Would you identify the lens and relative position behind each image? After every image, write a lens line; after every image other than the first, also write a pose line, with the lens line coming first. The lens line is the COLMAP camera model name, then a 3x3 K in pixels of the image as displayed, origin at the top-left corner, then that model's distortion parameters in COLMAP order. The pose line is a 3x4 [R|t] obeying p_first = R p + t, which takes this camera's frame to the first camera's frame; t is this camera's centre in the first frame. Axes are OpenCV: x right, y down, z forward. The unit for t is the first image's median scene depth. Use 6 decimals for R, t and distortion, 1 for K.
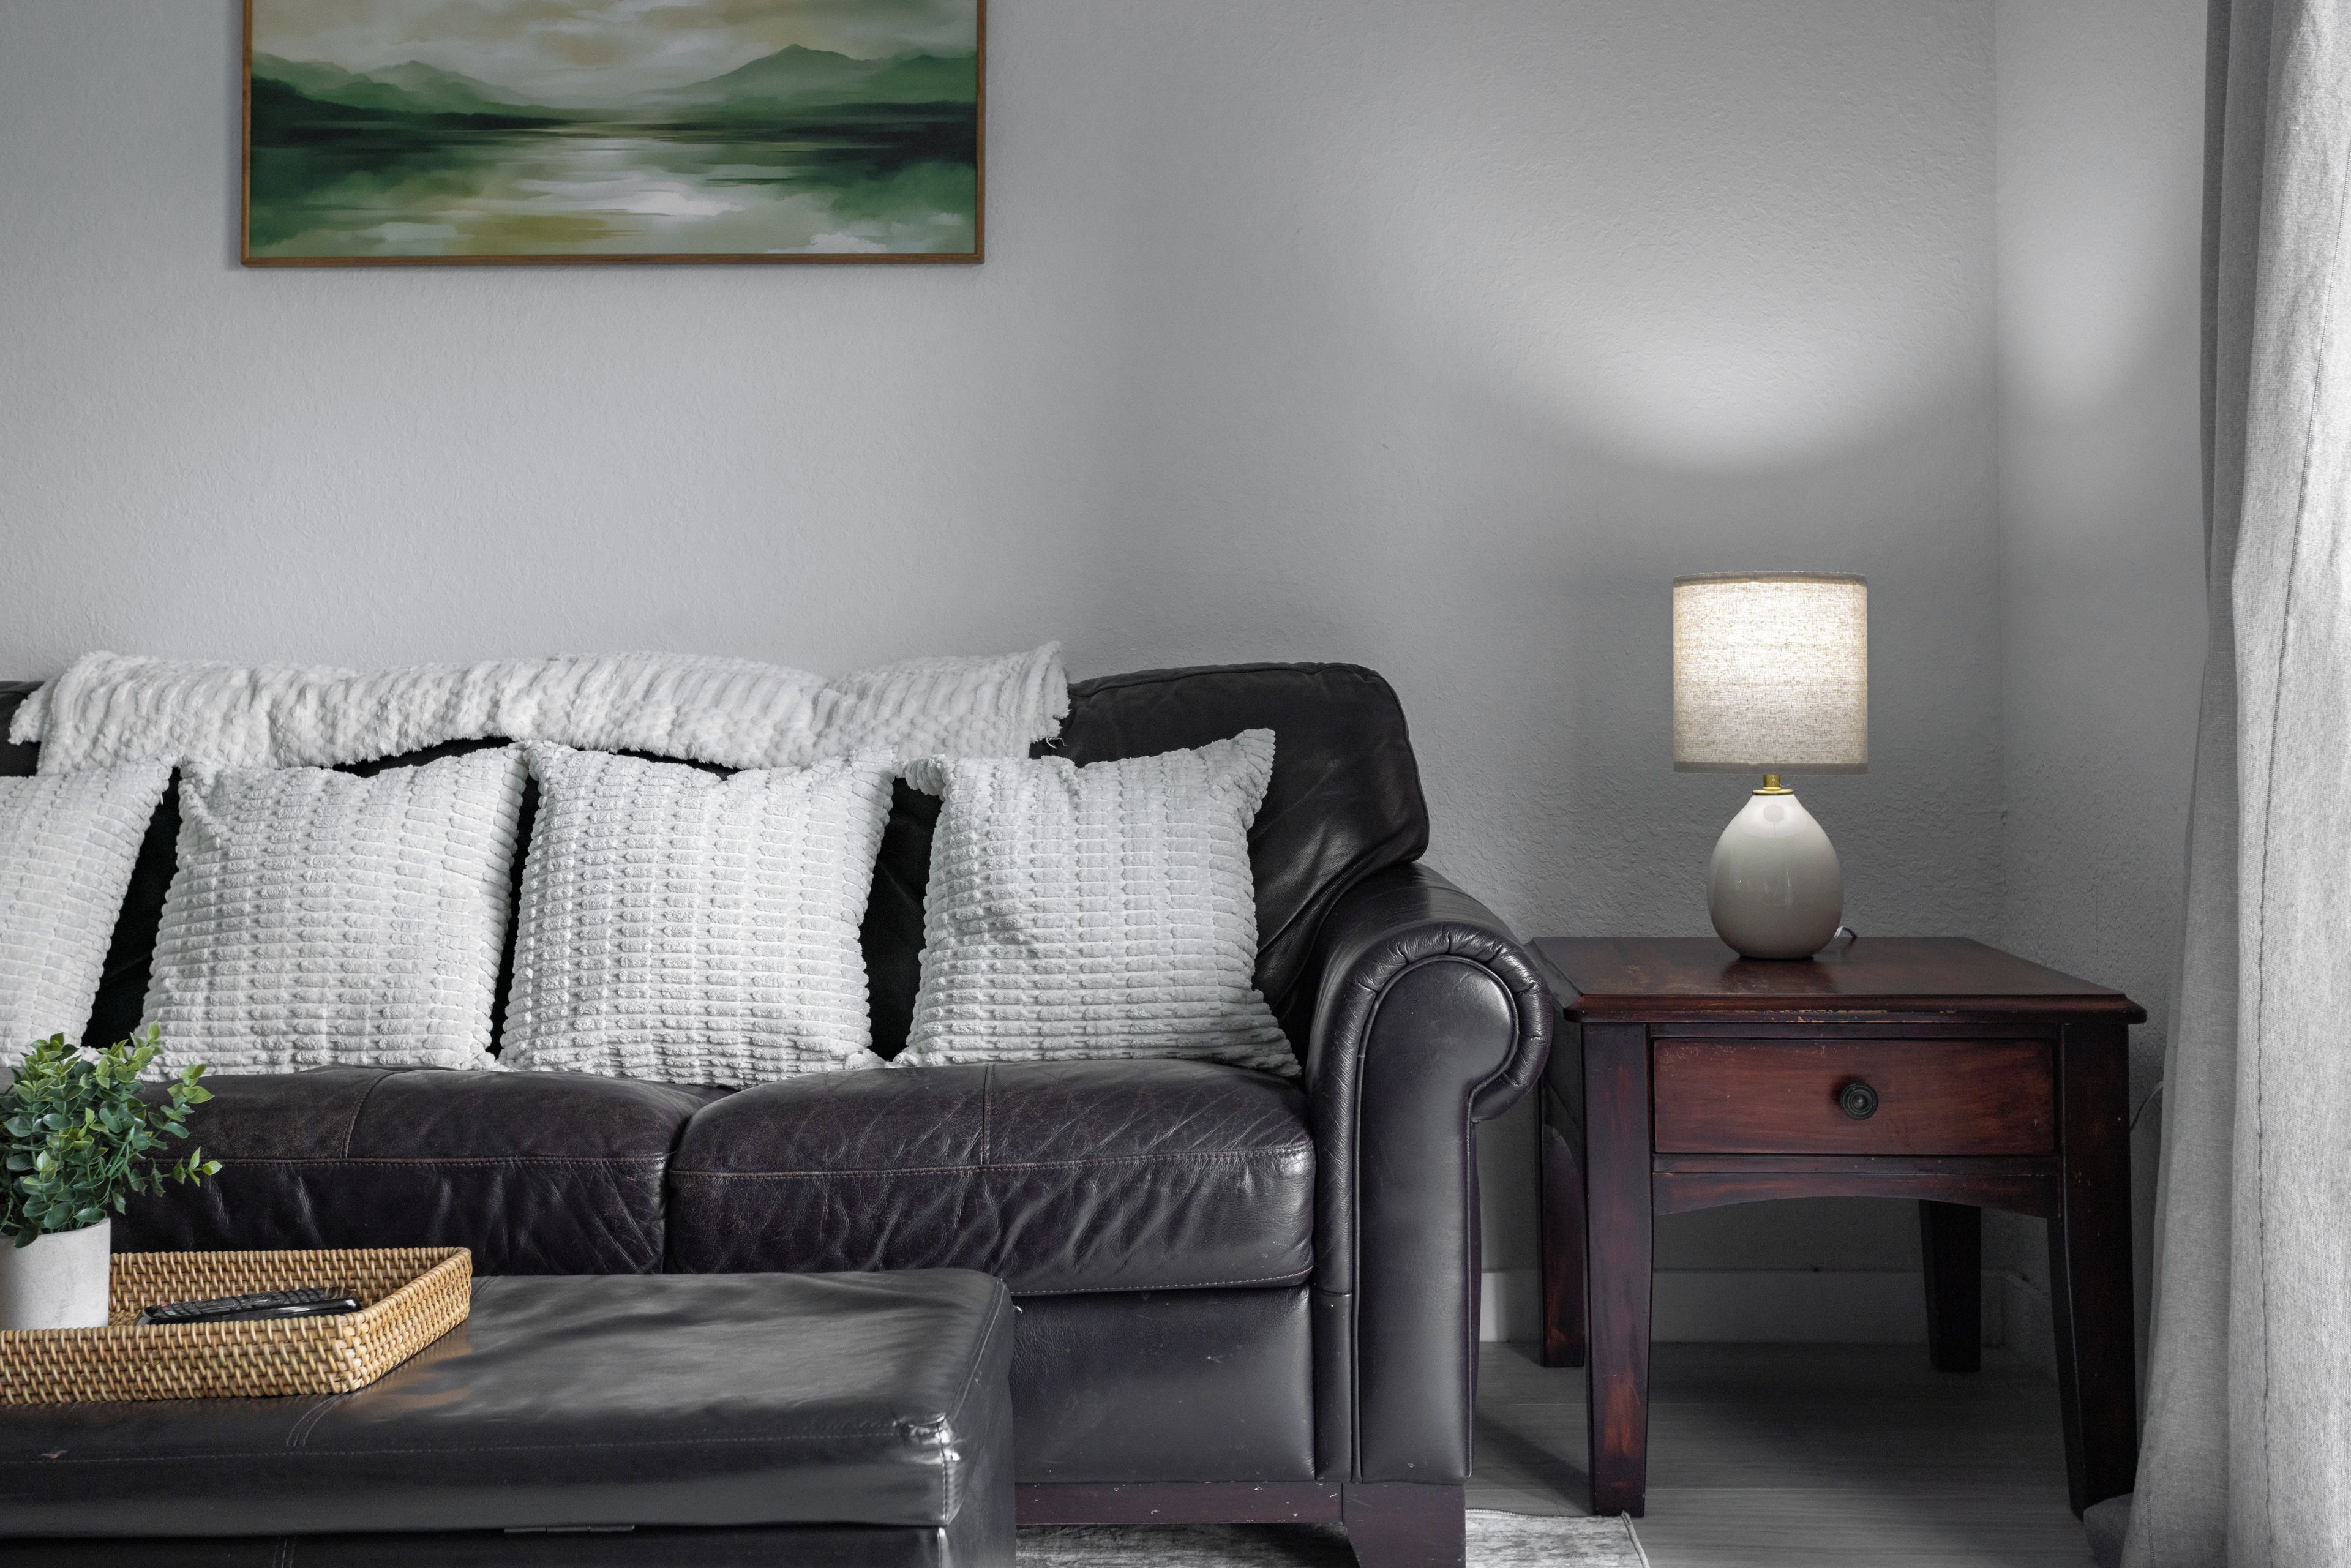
lens RADIAL K [[990.6, 0, 1175.5], [0, 990.6, 647.8], [0, 0, 1]] dist [0.000362, 0.000009]
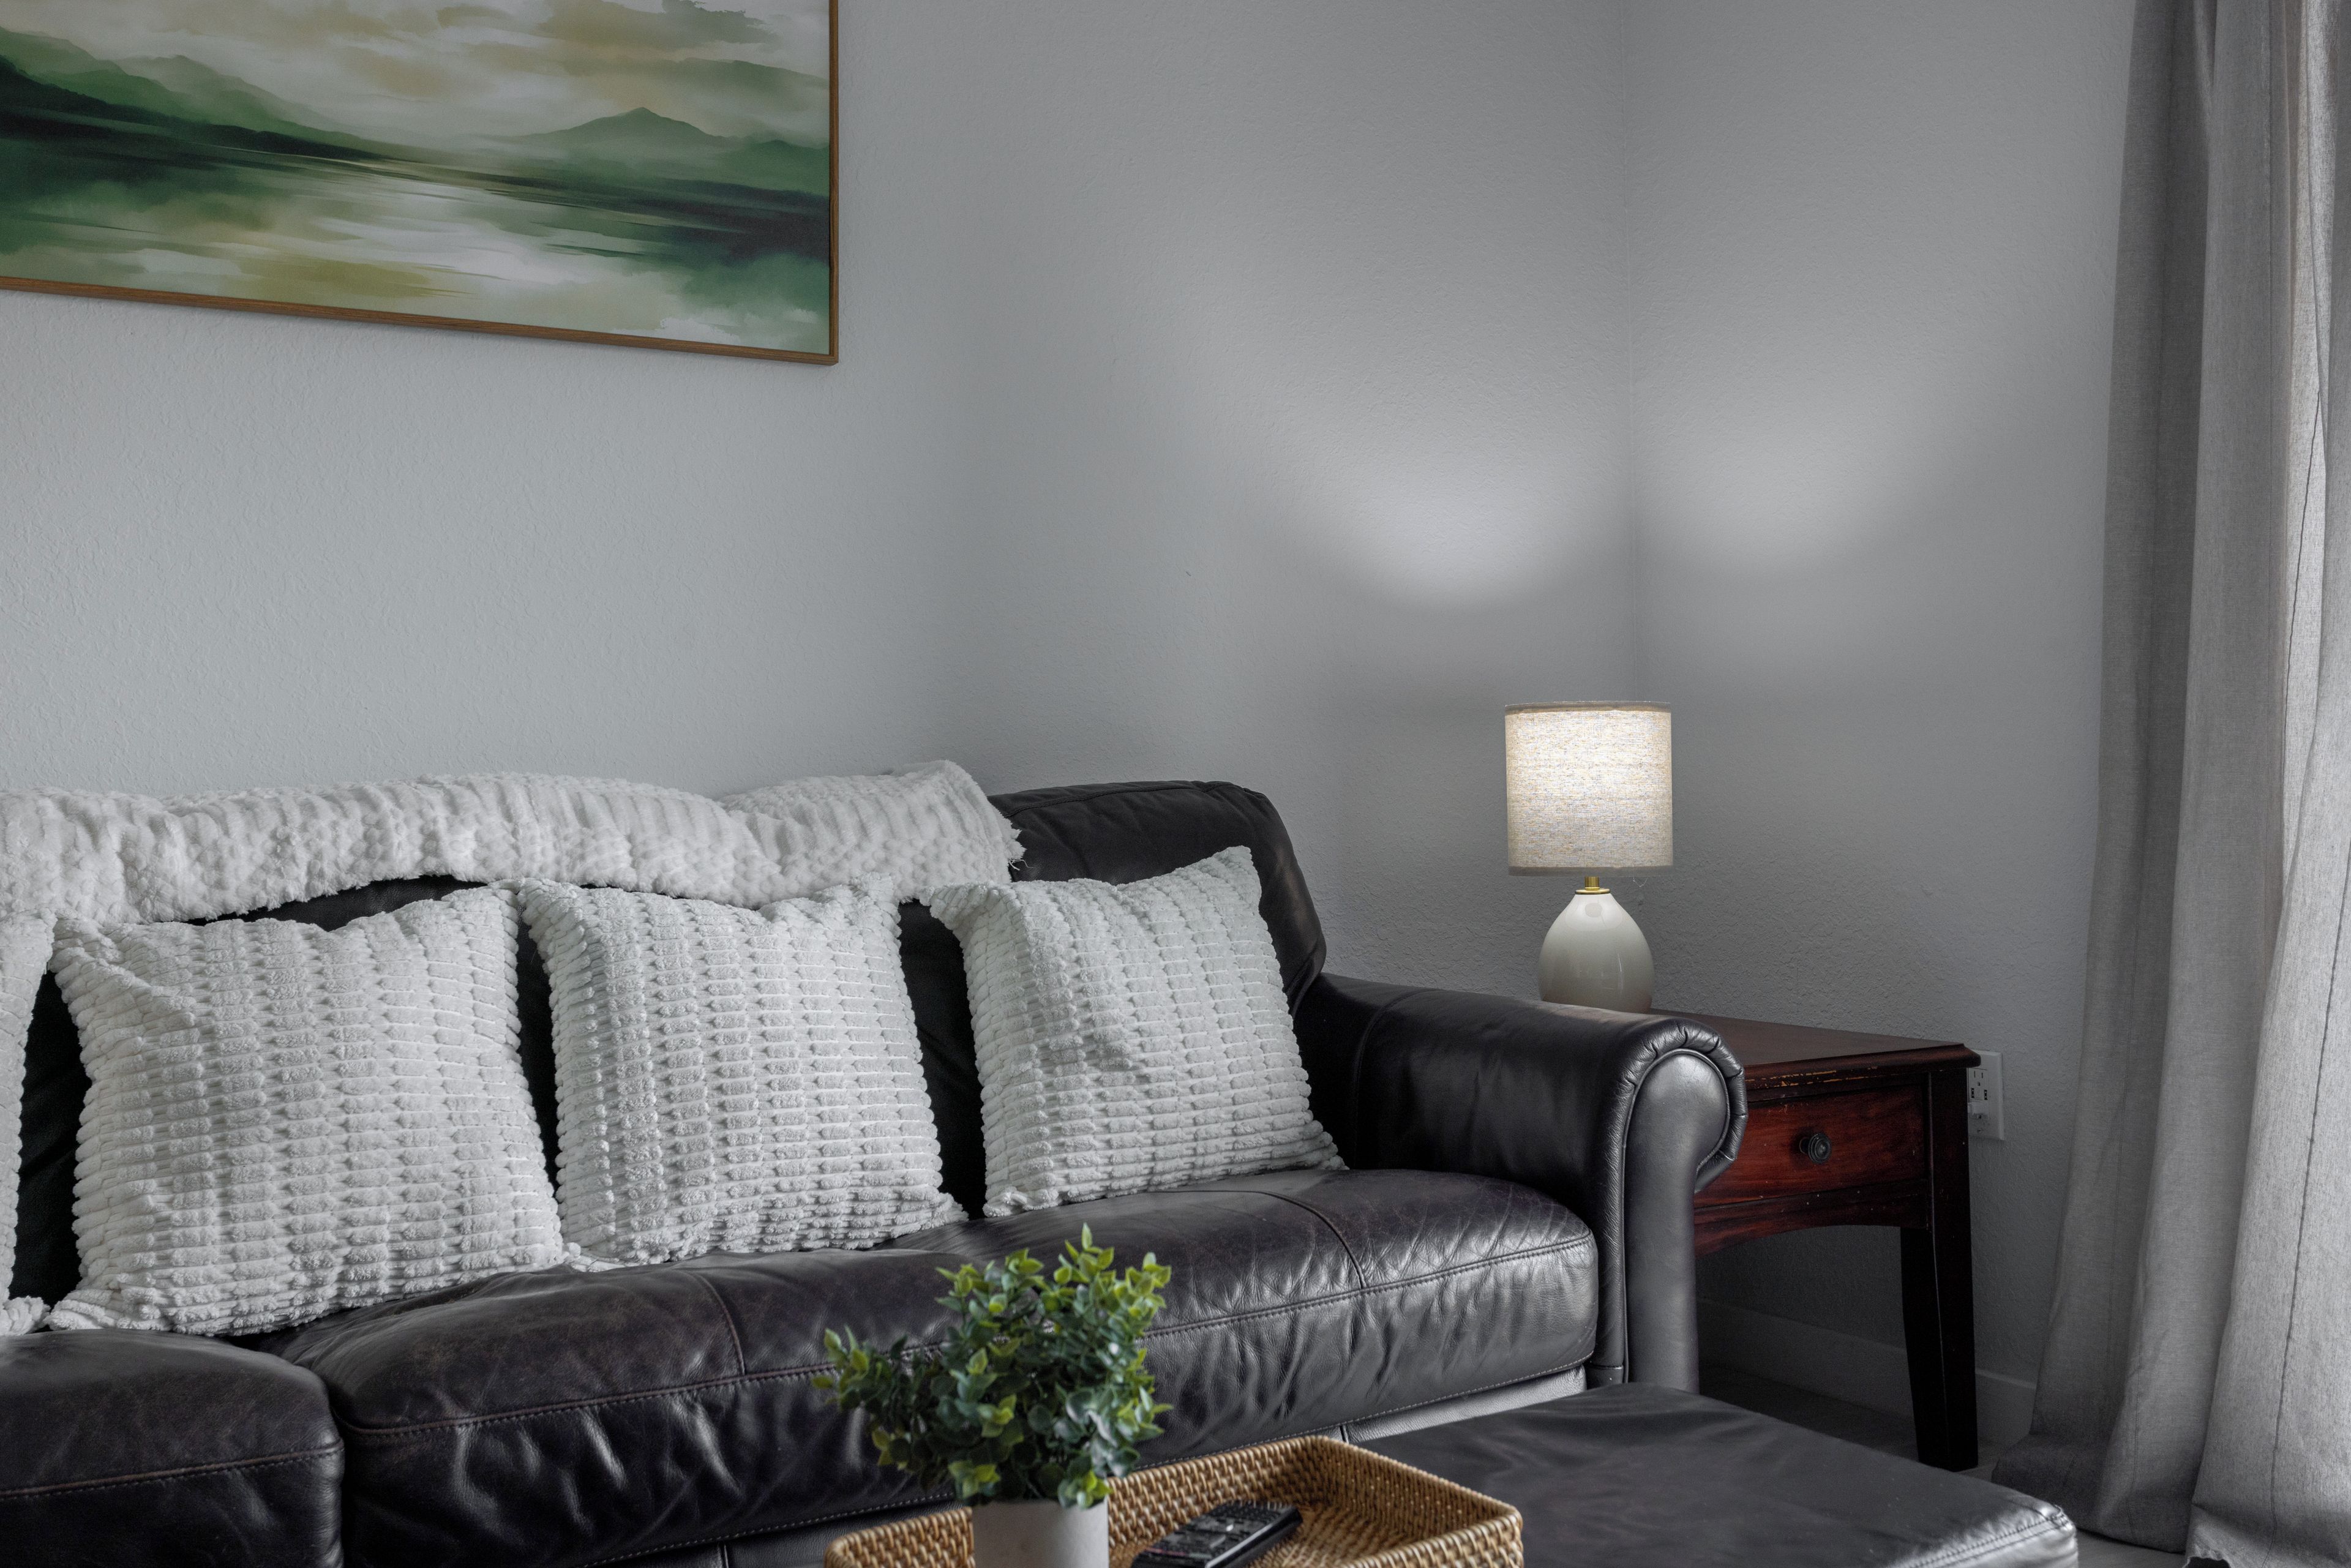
lens RADIAL K [[968.2, 0, 1165.7], [0, 968.2, 761.6], [0, 0, 1]] dist [0.001111, 0.000422]
pose [[0.971312, -0.000066, 0.237809, -0.327589], [0.000895, 0.999994, -0.003380, -0.005140], [-0.237807, 0.003496, 0.971306, 0.047424]]
